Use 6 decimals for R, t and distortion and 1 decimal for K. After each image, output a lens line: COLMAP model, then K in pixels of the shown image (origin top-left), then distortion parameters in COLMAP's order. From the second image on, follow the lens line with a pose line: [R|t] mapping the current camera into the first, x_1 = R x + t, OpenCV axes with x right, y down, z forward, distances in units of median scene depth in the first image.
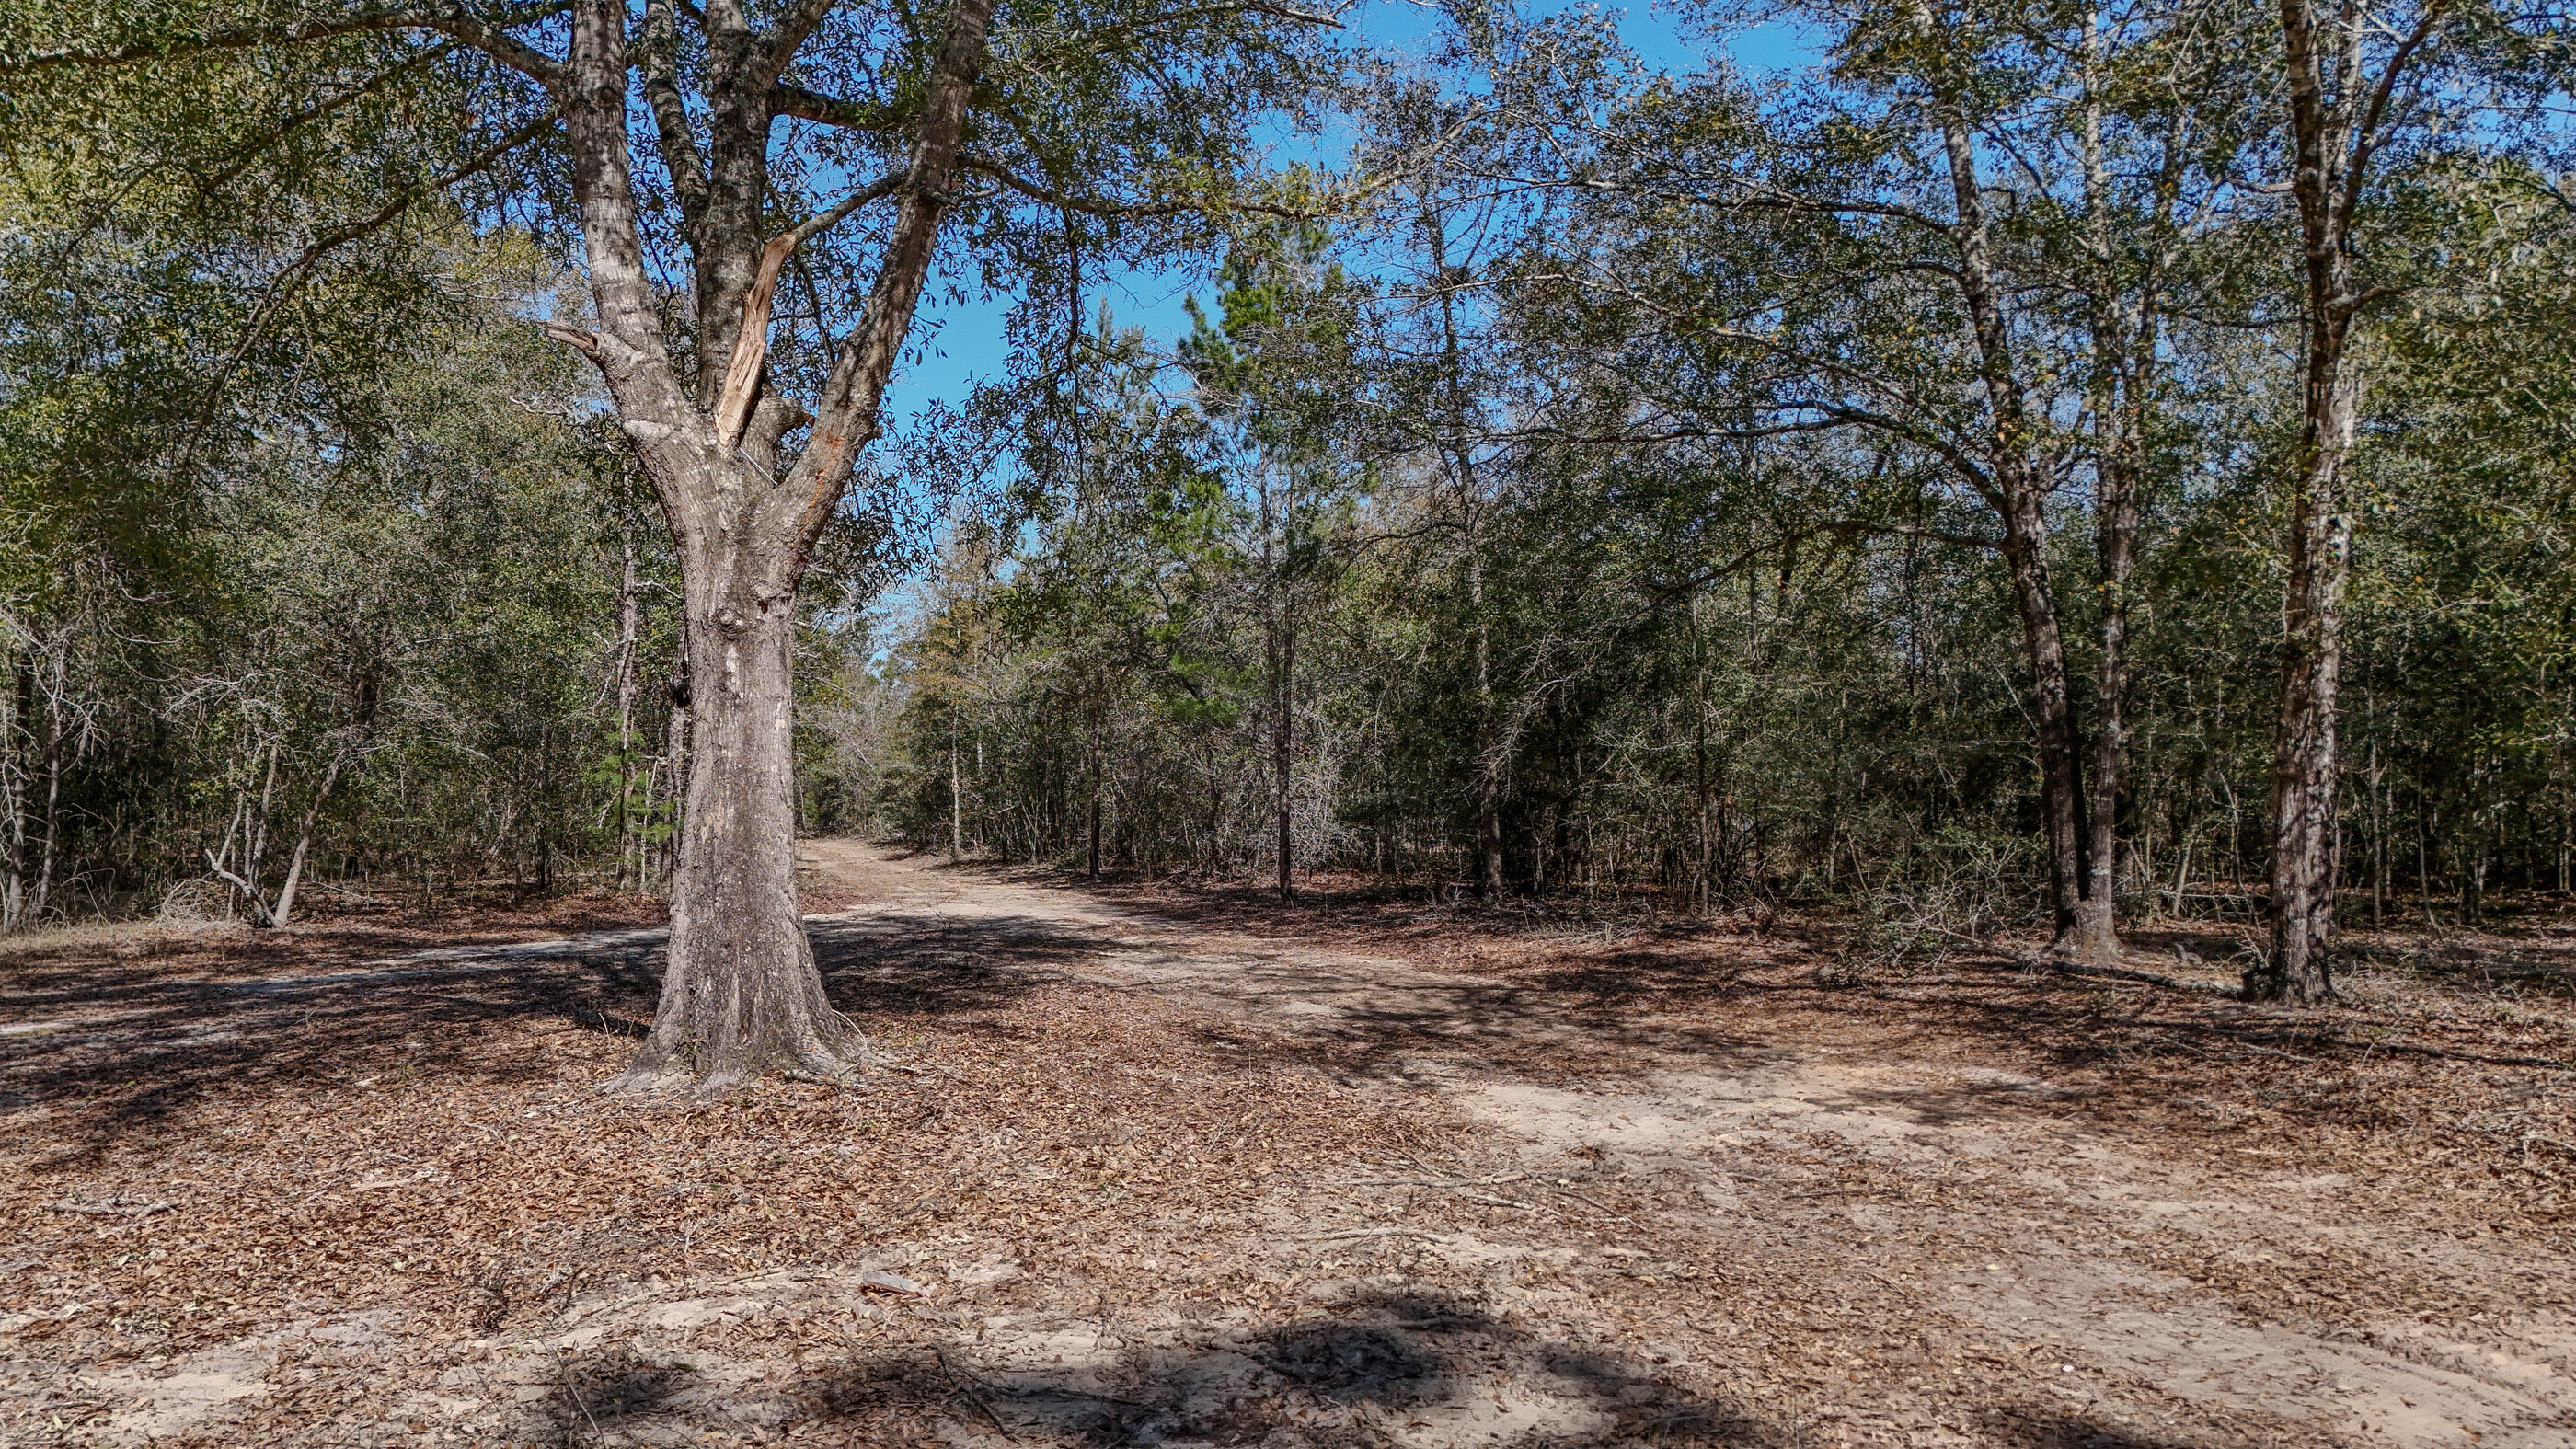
lens RADIAL K [[1836.3, 0, 1298.3], [0, 1836.3, 727.6], [0, 0, 1]] dist [0.065236, -0.085172]
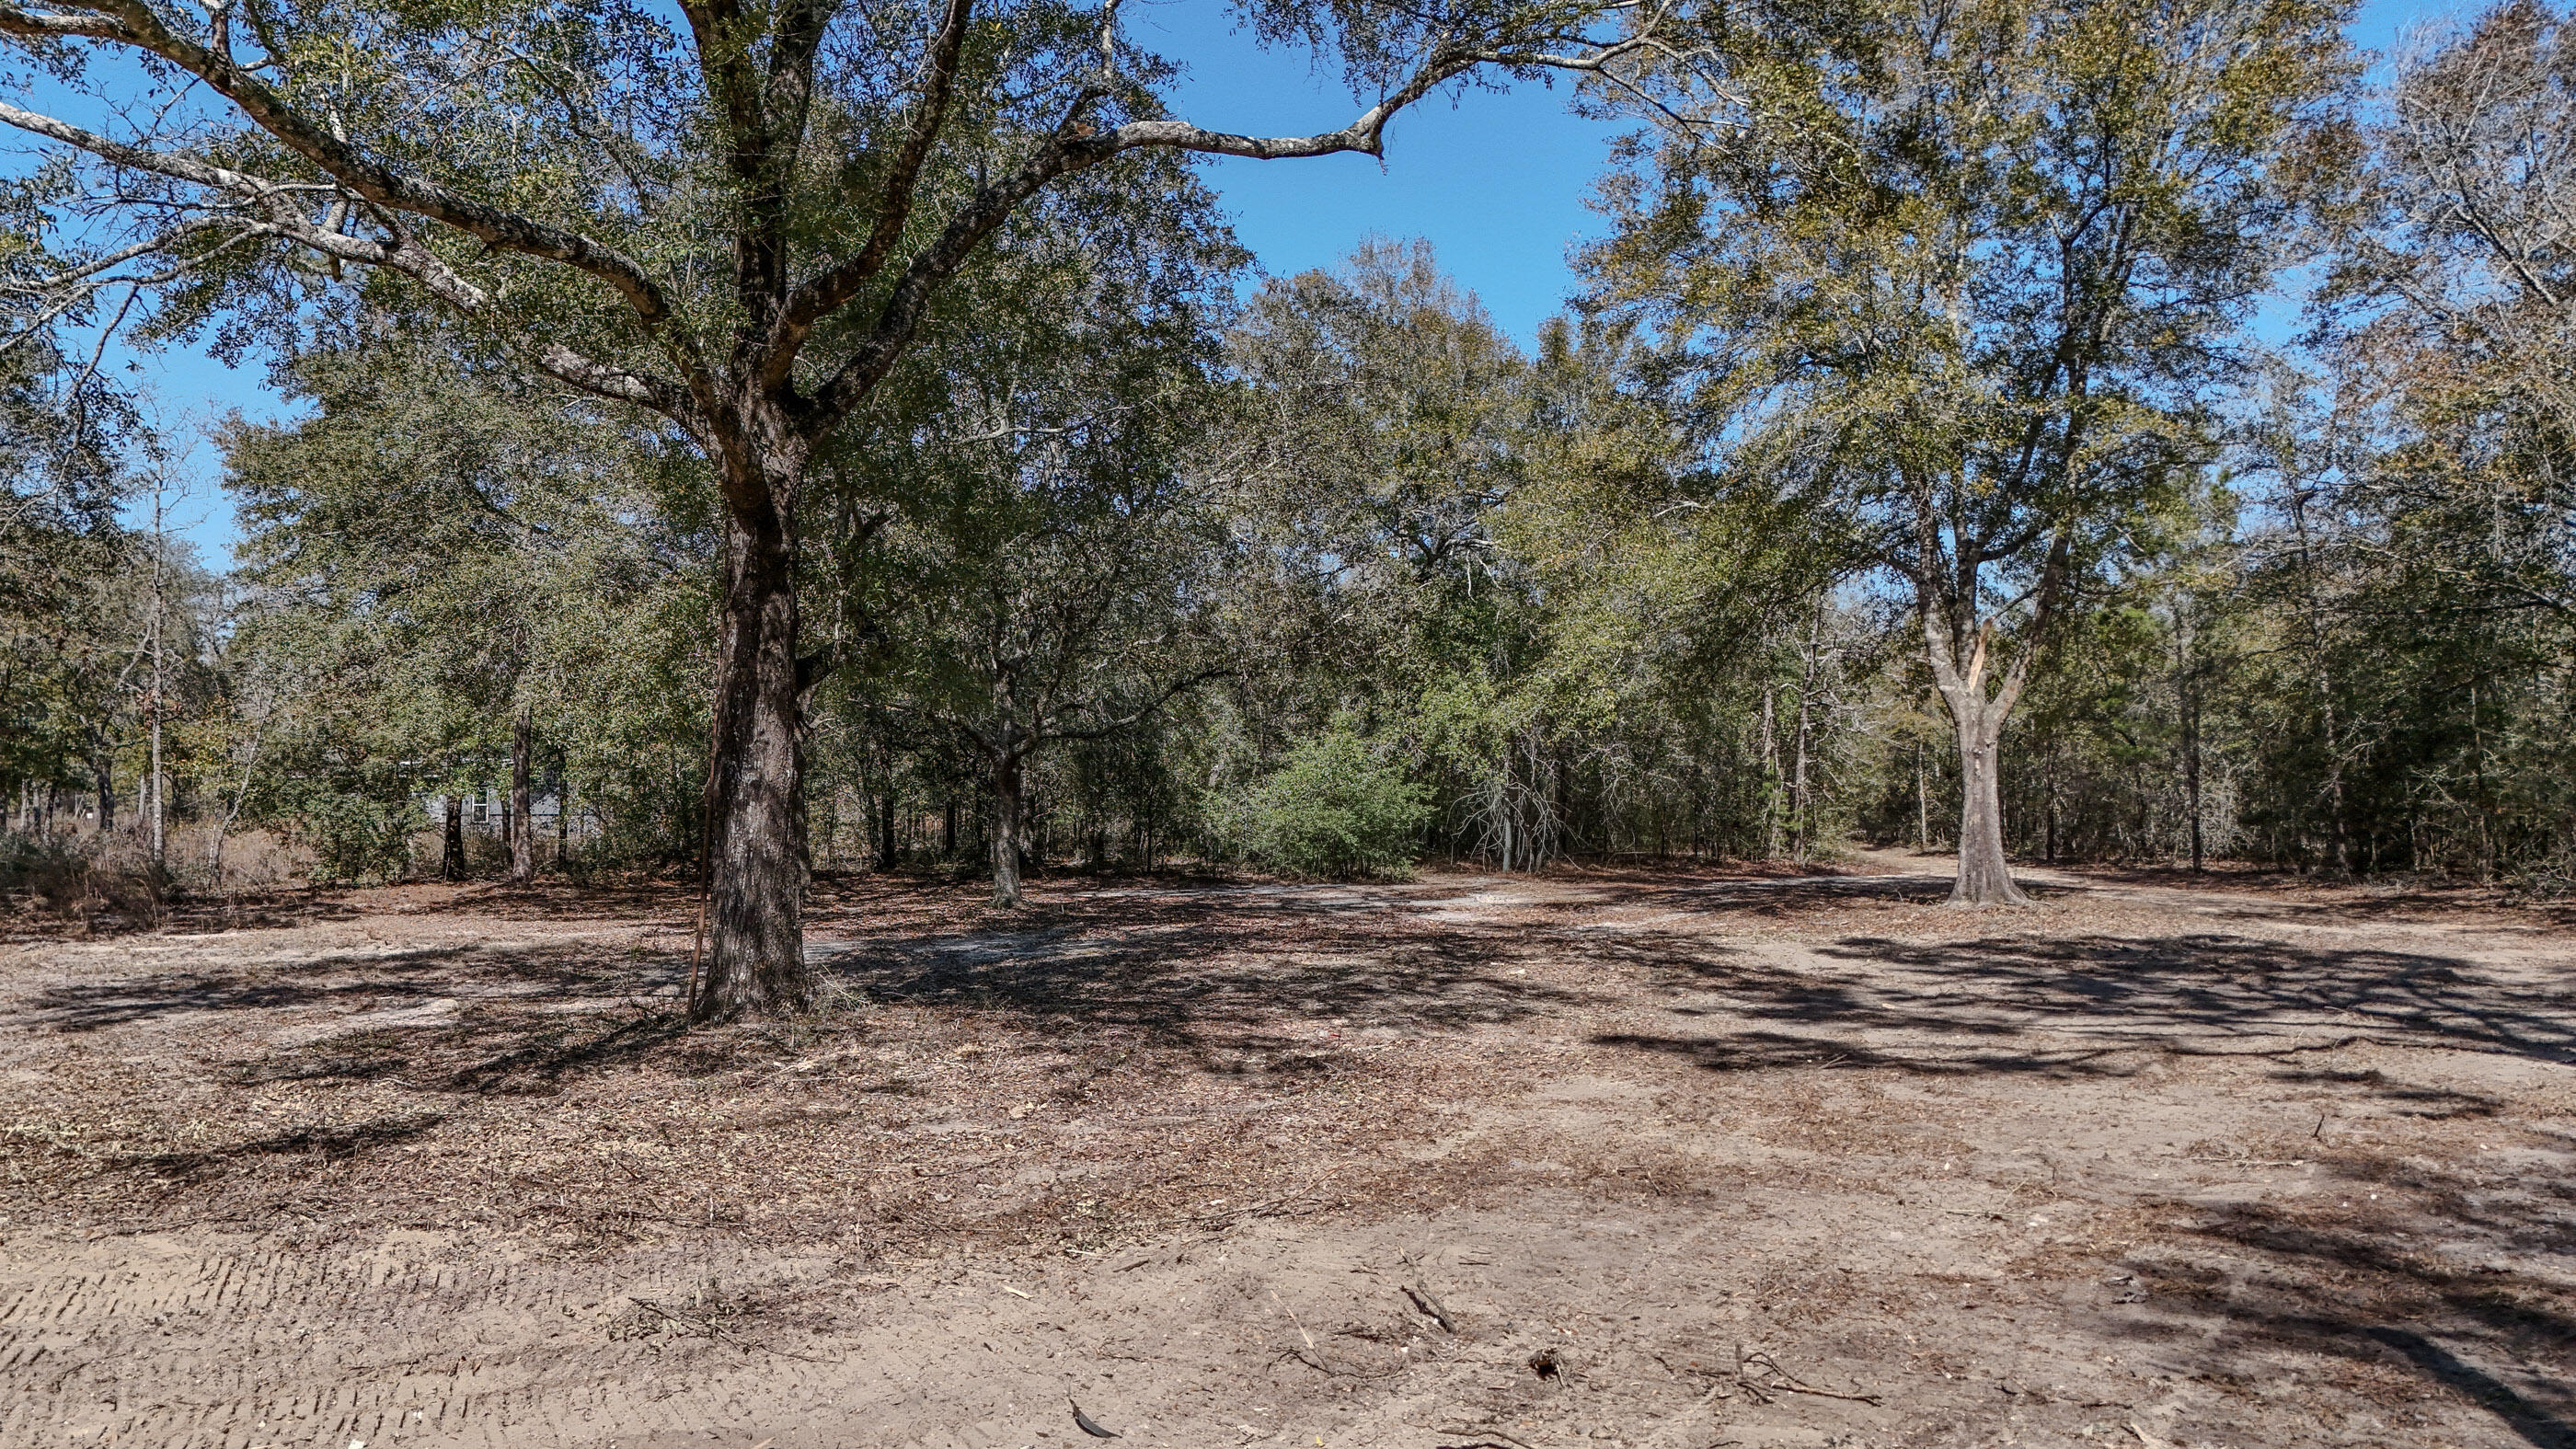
lens RADIAL K [[1836.3, 0, 1298.3], [0, 1836.3, 727.6], [0, 0, 1]] dist [0.065236, -0.085172]
pose [[0.894830, -0.015273, -0.446145, 0.015690], [0.015061, 0.999878, -0.004022, -0.036232], [0.446152, -0.003120, 0.894952, -0.770127]]
